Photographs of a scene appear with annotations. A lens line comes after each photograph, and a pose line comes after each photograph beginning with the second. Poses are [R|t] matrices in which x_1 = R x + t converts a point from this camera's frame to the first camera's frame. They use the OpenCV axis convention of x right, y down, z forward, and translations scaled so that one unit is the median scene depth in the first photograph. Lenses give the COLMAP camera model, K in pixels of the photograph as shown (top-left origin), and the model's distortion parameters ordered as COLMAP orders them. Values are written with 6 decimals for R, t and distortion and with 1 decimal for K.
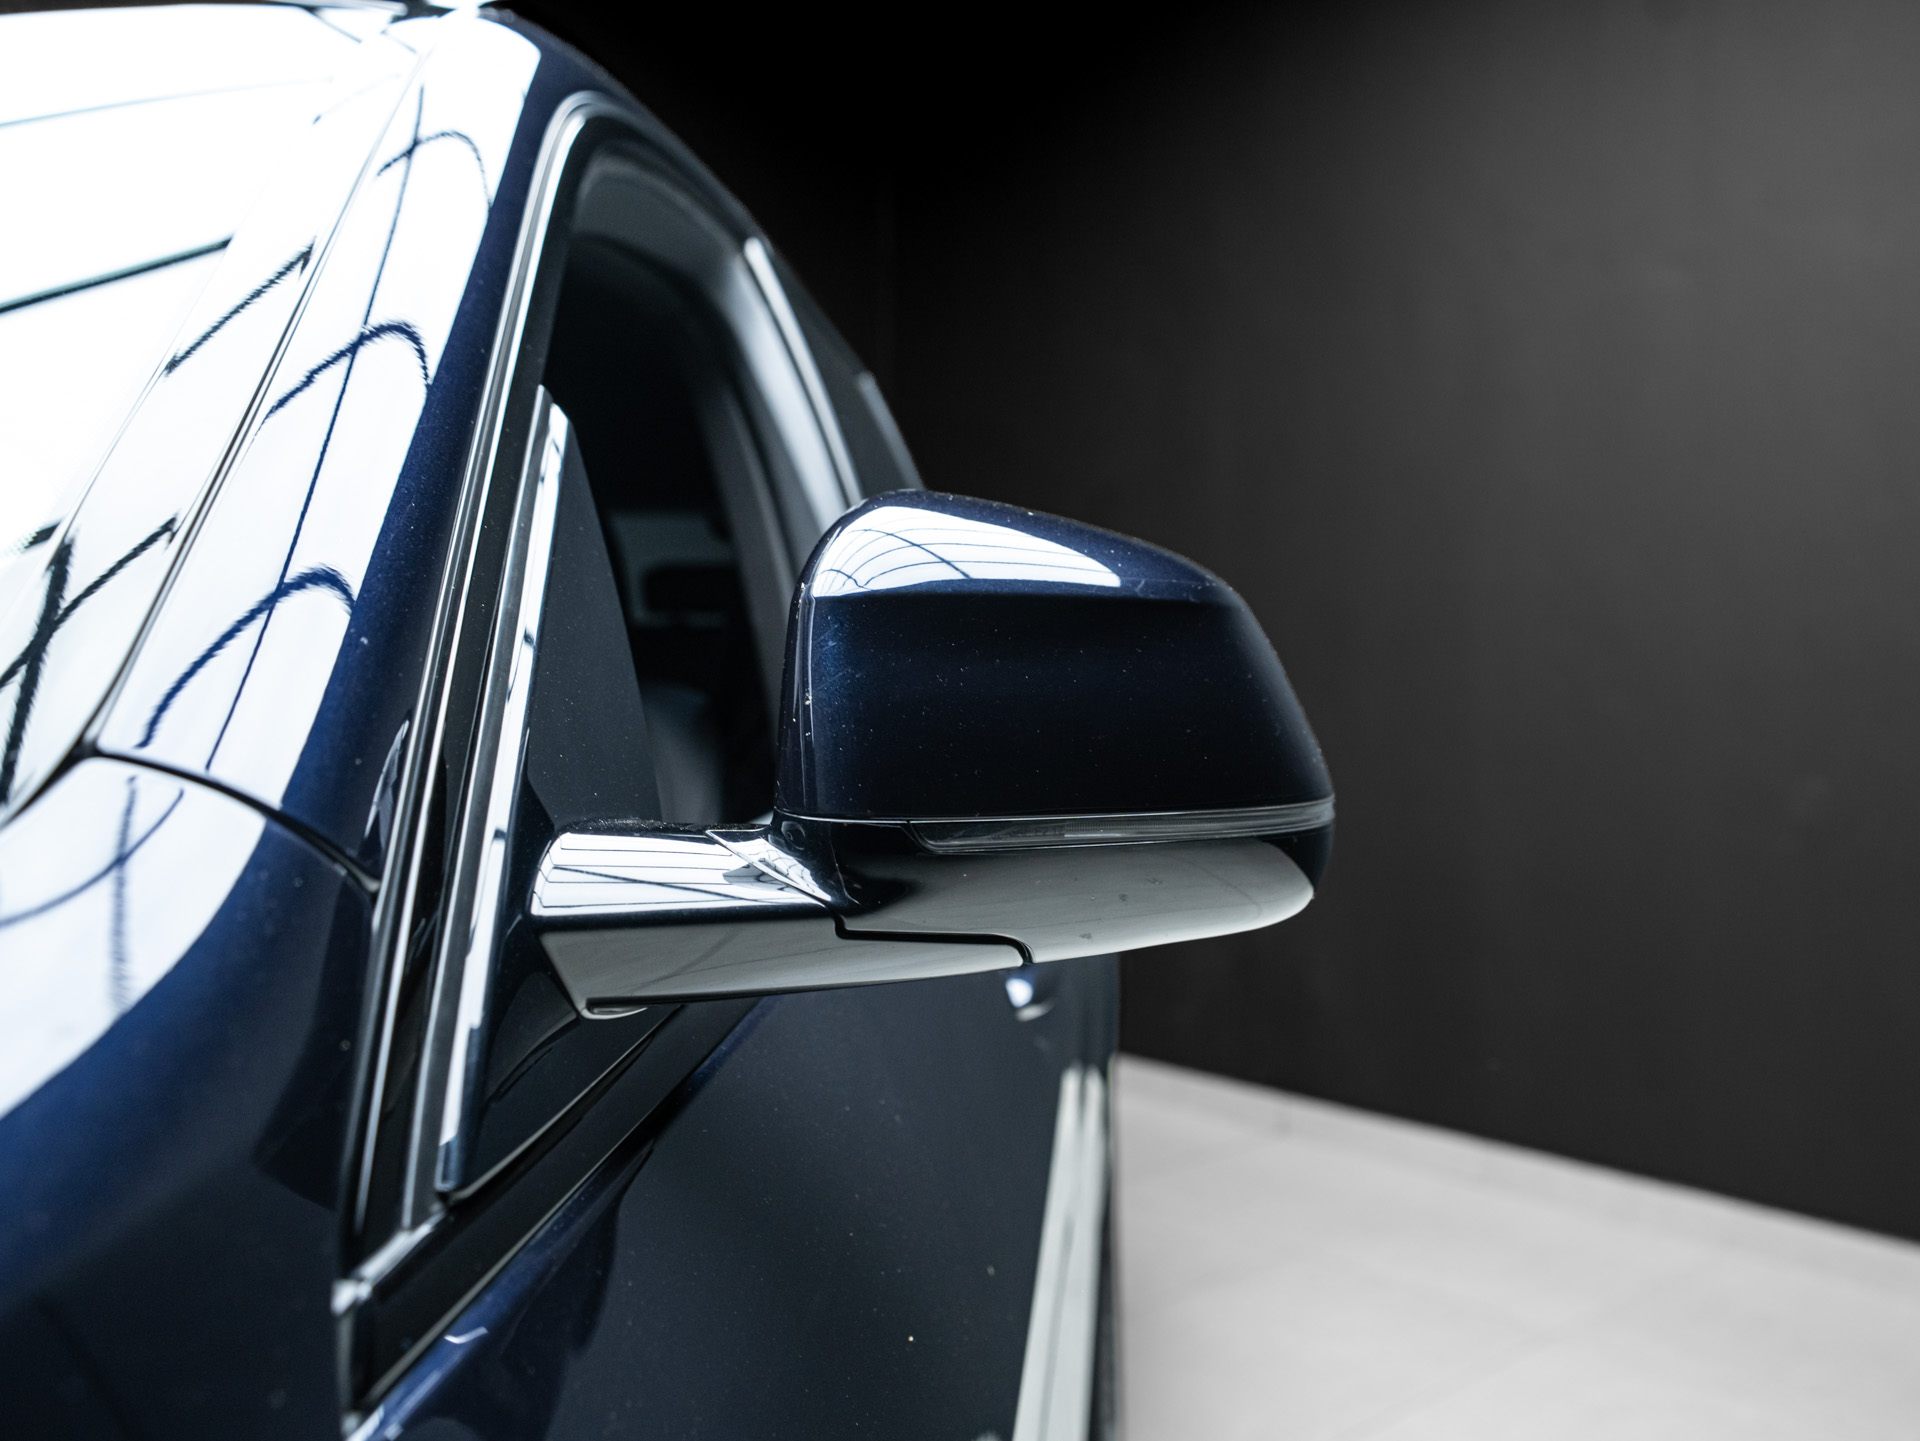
lens RADIAL K [[1639.8, 0, 960.0], [0, 1639.8, 720.5], [0, 0, 1]] dist [-0.011842, 0.085645]
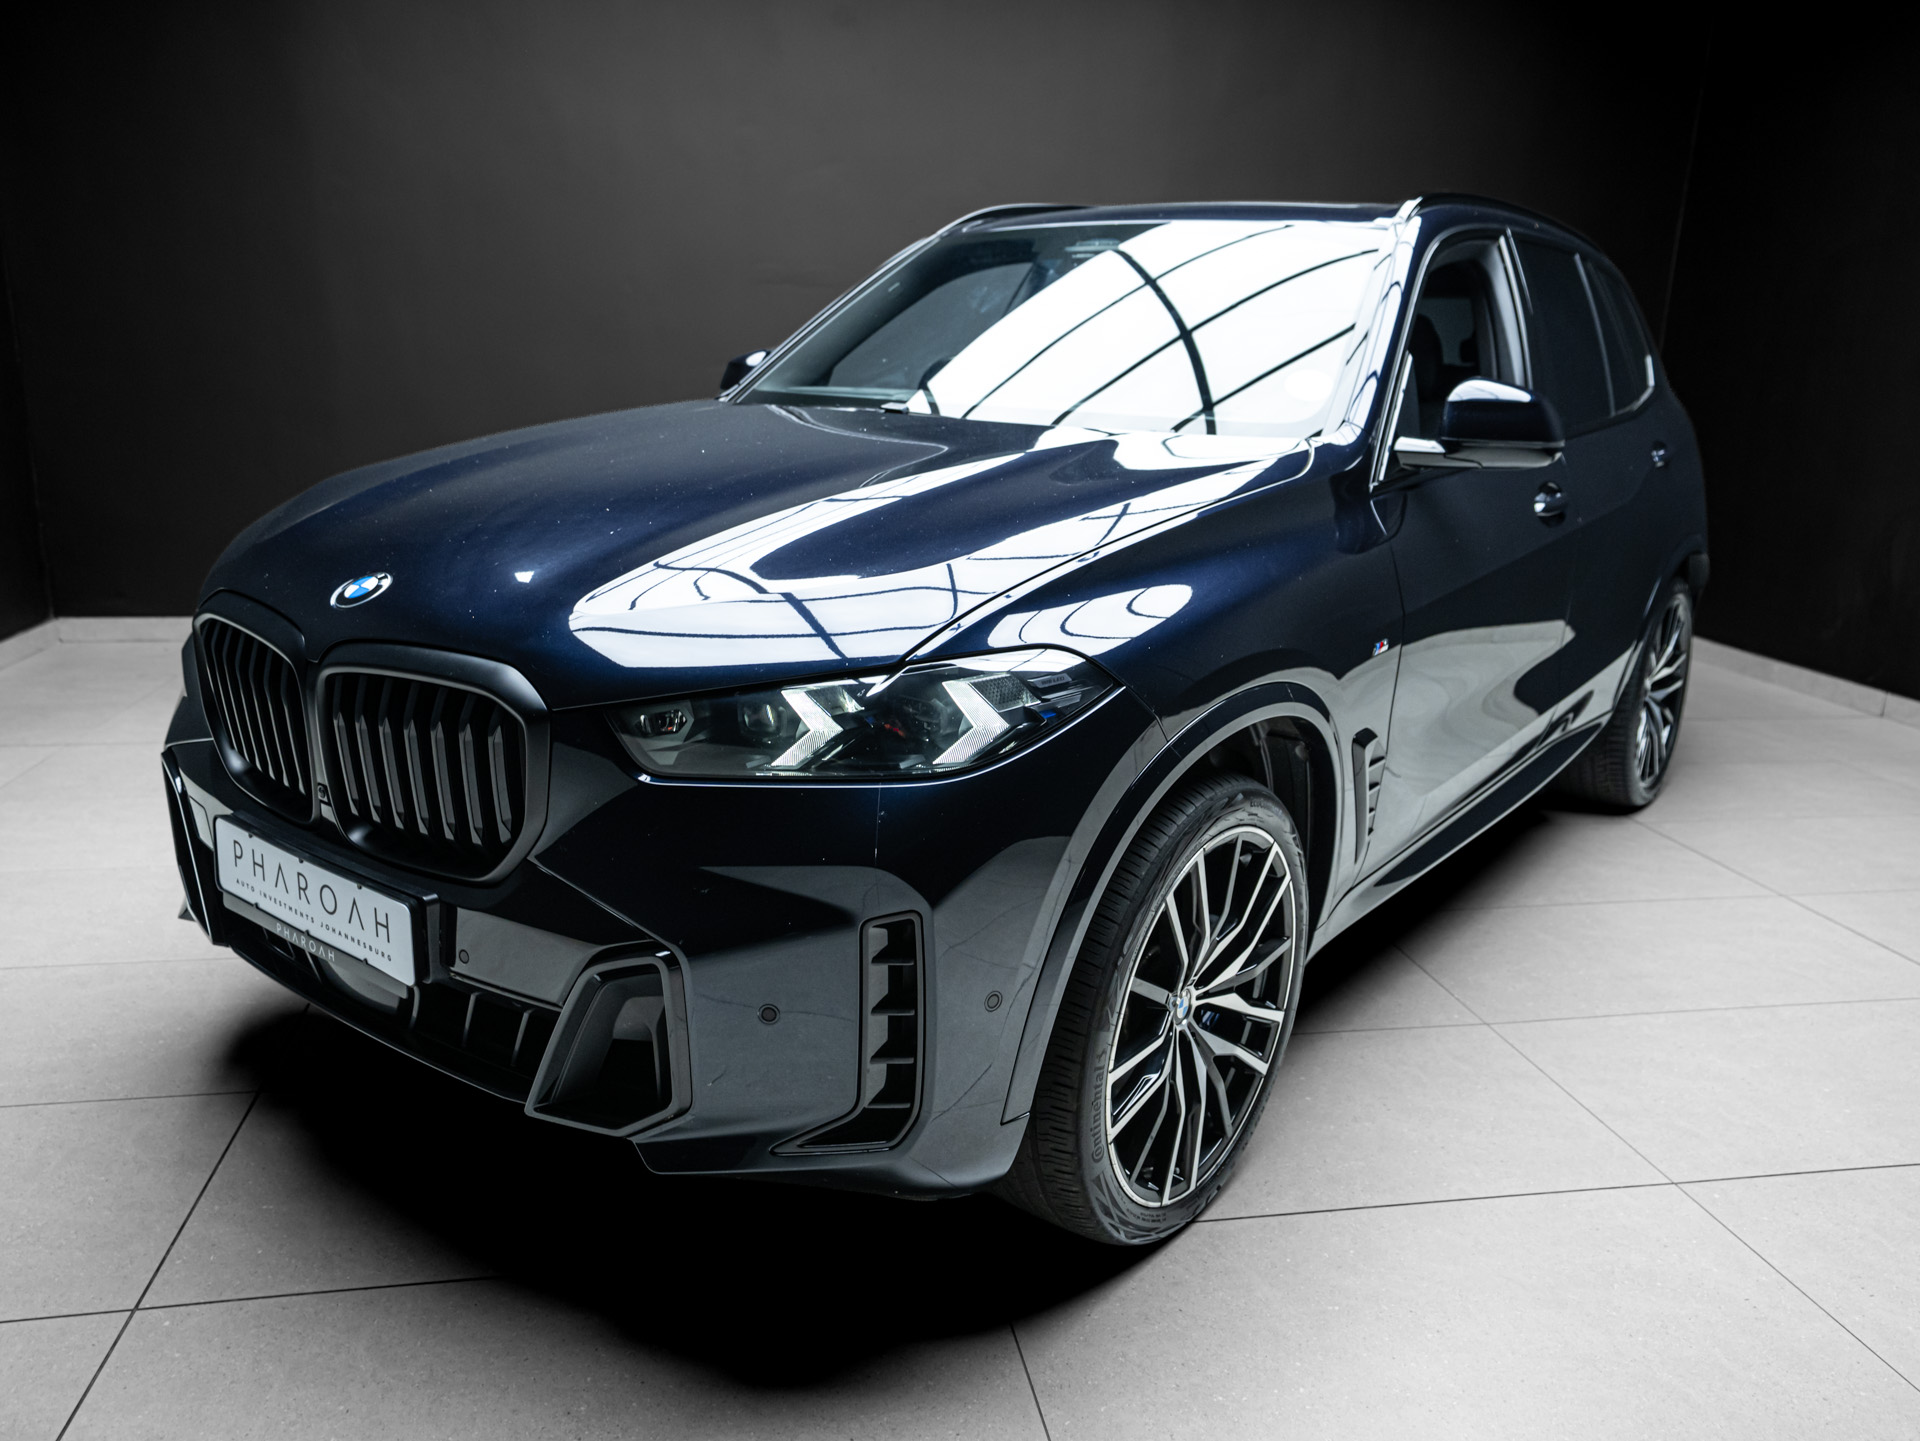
lens RADIAL K [[1439.1, 0, 960.0], [0, 1439.1, 720.5], [0, 0, 1]] dist [-0.028741, 0.068403]
pose [[0.842109, 0.197953, -0.501664, 1.246654], [-0.042752, 0.951776, 0.303799, -0.471094], [0.537610, -0.234385, 0.809962, -4.401485]]
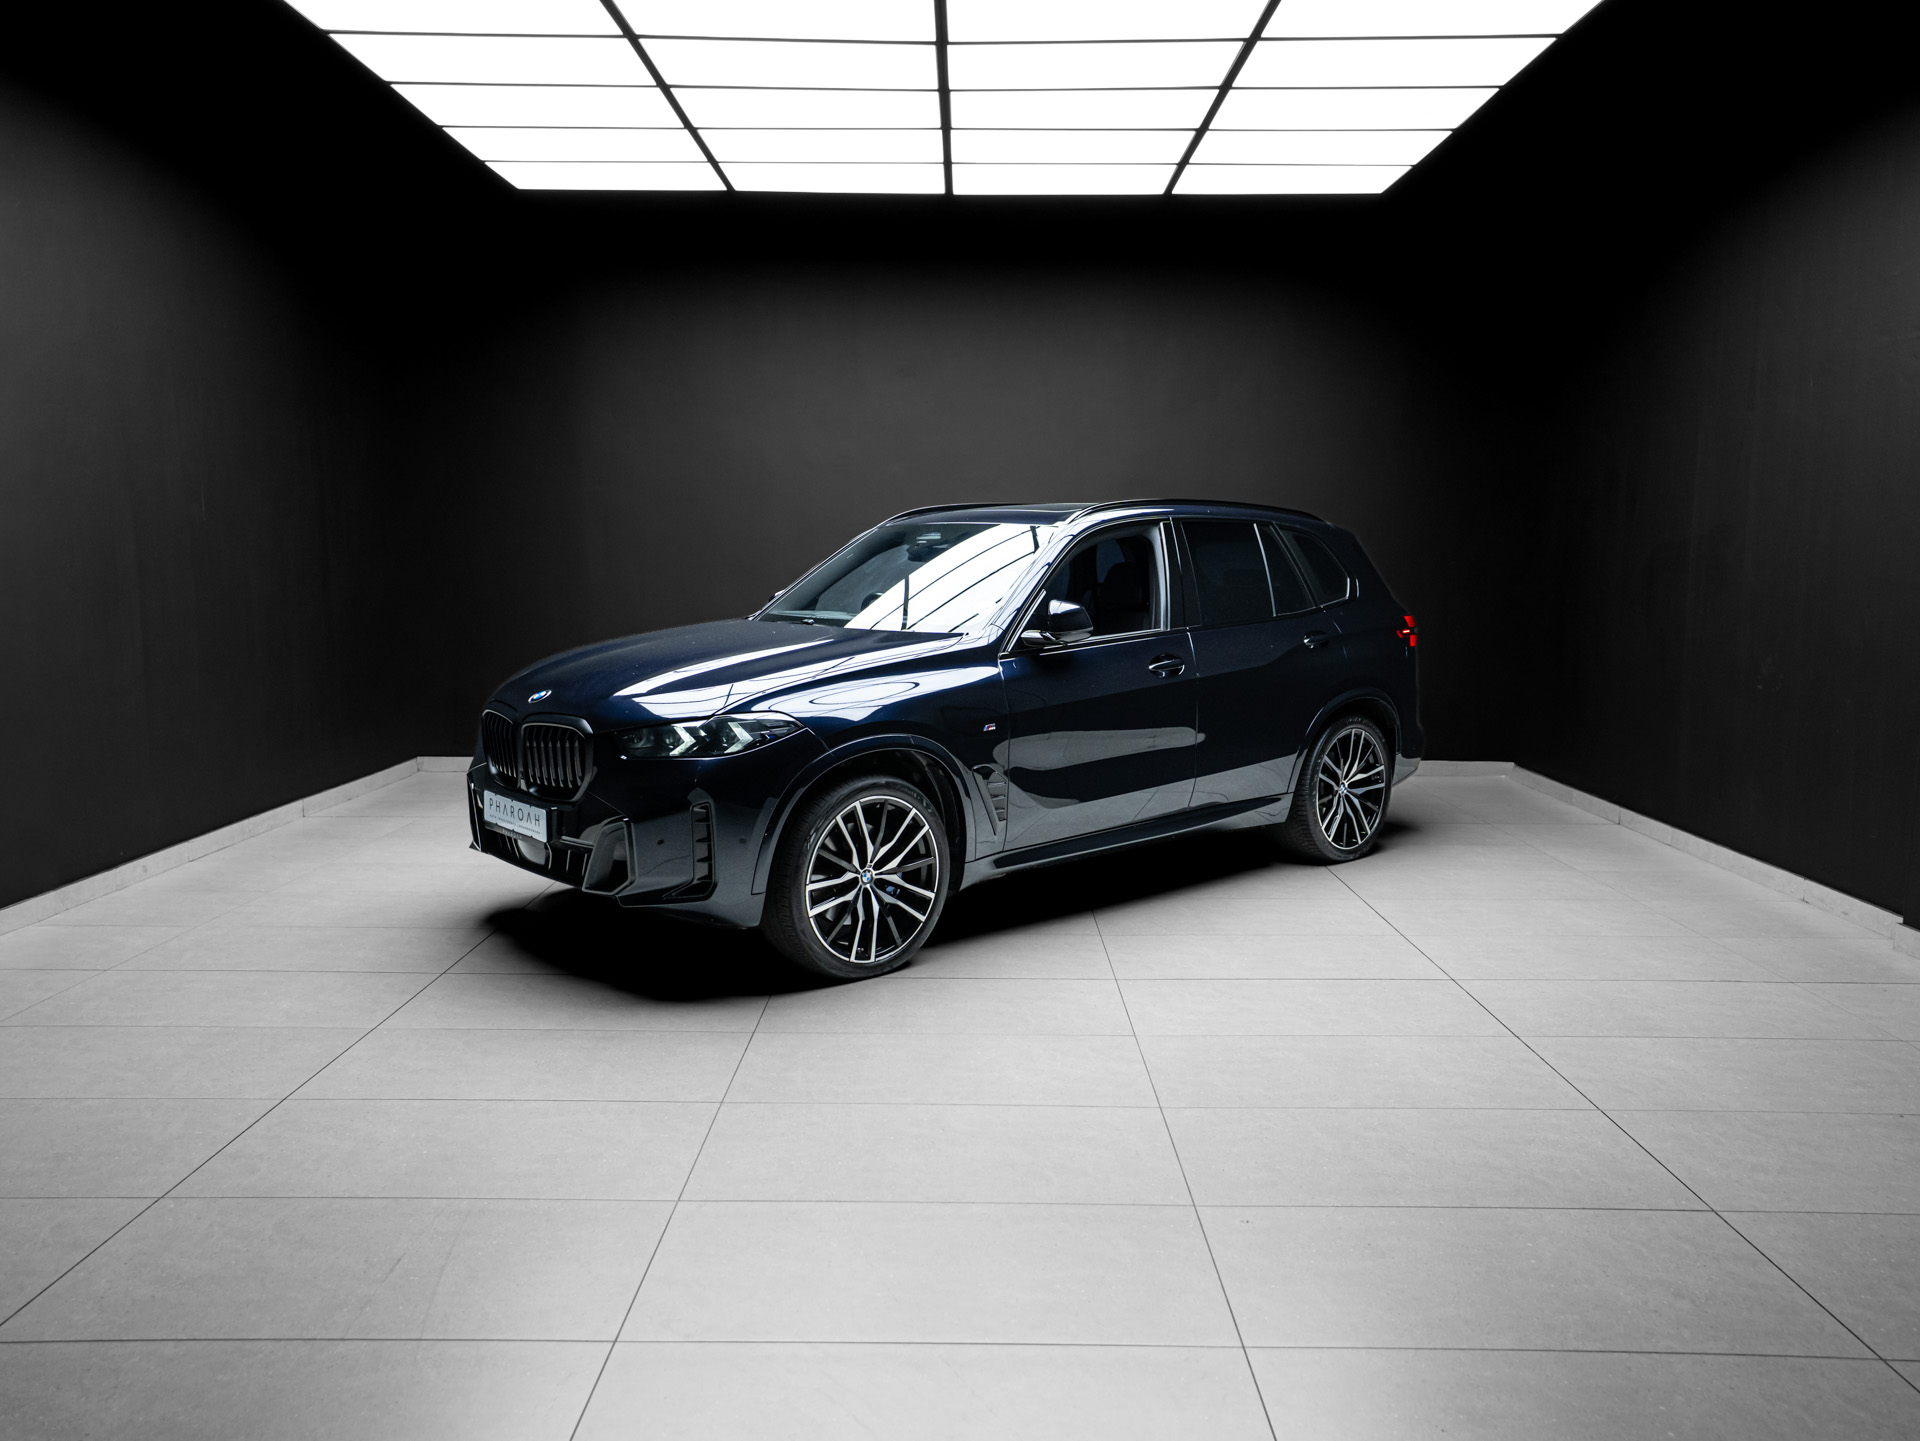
lens RADIAL K [[1427.9, 0, 960.0], [0, 1427.9, 720.5], [0, 0, 1]] dist [-0.026388, 0.064457]
pose [[0.727821, 0.119551, -0.675266, 6.709232], [-0.003263, 0.985280, 0.170919, -1.101991], [0.685759, -0.122195, 0.717498, -7.182404]]
